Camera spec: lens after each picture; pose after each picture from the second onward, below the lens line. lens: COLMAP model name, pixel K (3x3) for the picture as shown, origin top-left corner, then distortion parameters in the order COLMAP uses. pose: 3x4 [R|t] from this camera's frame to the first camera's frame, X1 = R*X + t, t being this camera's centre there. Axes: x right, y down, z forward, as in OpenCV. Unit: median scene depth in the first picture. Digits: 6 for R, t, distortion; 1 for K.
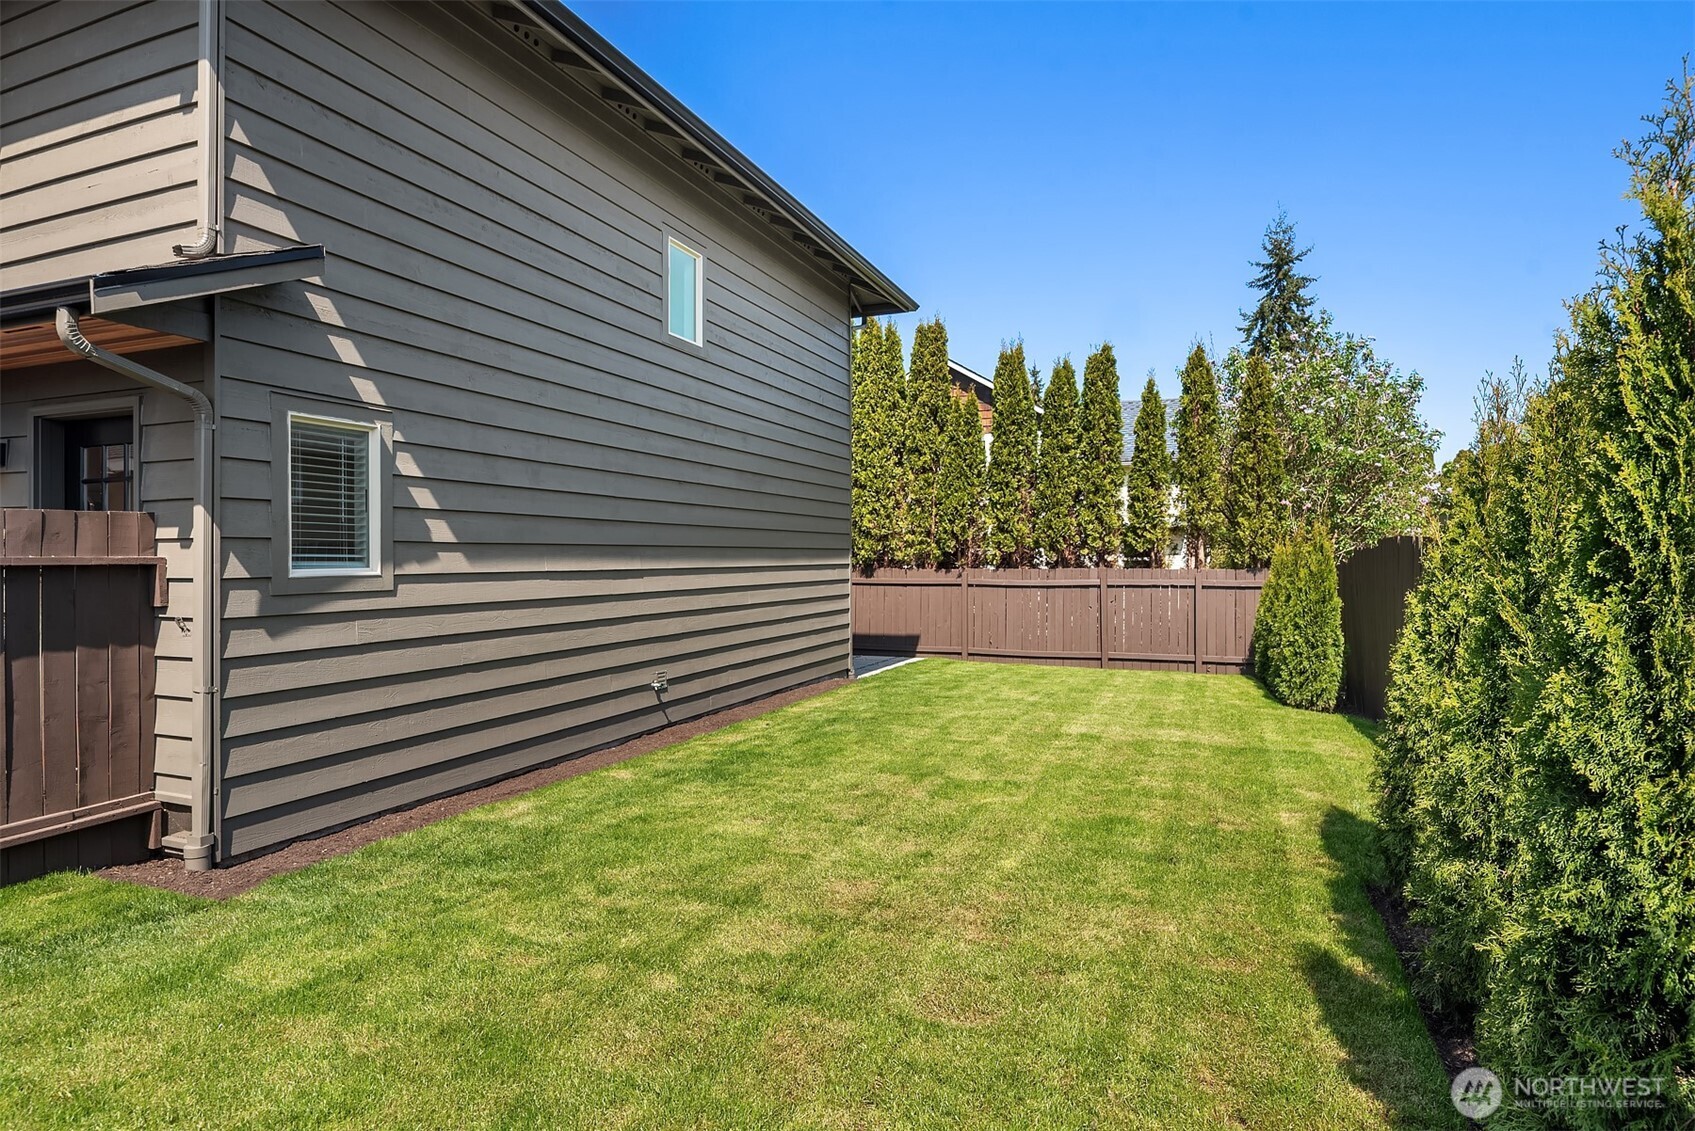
lens RADIAL K [[916.9, 0, 844.5], [0, 916.9, 588.0], [0, 0, 1]] dist [-0.002040, -0.000196]
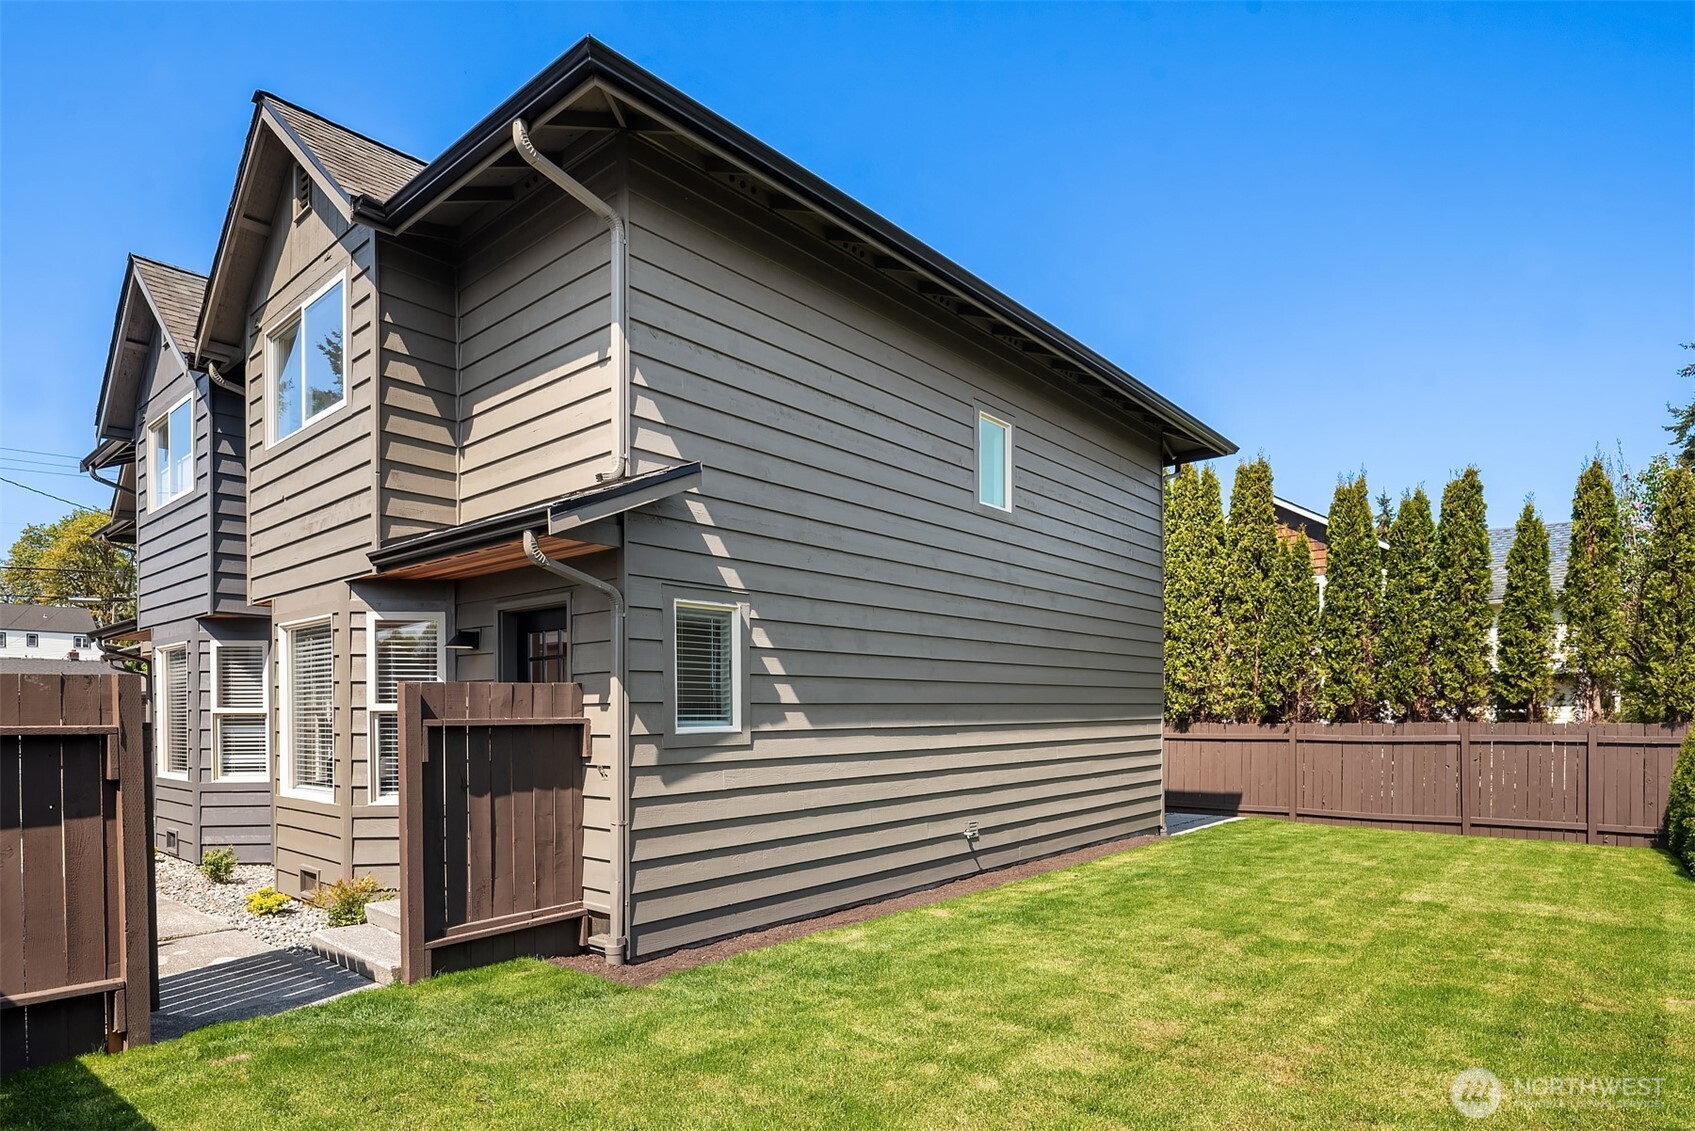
lens RADIAL K [[929.5, 0, 830.2], [0, 929.5, 730.6], [0, 0, 1]] dist [-0.001146, -0.001029]
pose [[0.942723, -0.000501, -0.333575, 0.005553], [-0.003405, 0.999932, -0.011124, -0.002706], [0.333558, 0.011622, 0.942658, -0.103622]]
